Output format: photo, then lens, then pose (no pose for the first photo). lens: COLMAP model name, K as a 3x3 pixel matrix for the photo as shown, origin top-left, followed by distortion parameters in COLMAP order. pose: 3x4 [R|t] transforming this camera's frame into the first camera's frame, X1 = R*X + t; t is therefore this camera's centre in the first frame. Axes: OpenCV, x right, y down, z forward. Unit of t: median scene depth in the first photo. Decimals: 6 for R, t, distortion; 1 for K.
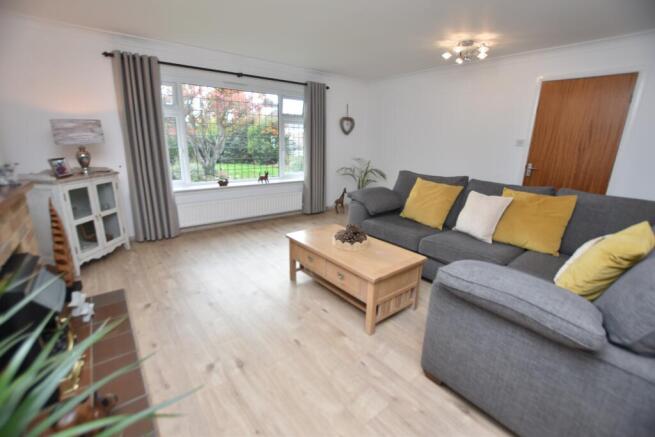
lens RADIAL K [[288.6, 0, 327.5], [0, 288.6, 218.5], [0, 0, 1]] dist [-0.017734, -0.005878]
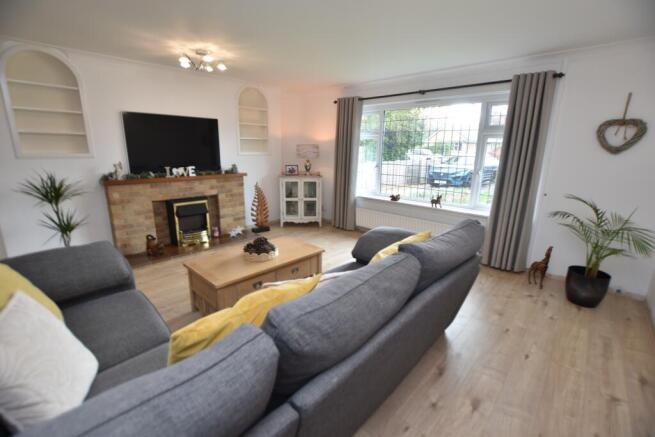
lens RADIAL K [[288.6, 0, 327.5], [0, 288.6, 218.5], [0, 0, 1]] dist [-0.017734, -0.005878]
pose [[0.140987, 0.213554, -0.966704, 0.600169], [-0.273229, 0.946927, 0.169336, -0.154110], [0.951561, 0.240258, 0.191853, 0.544769]]
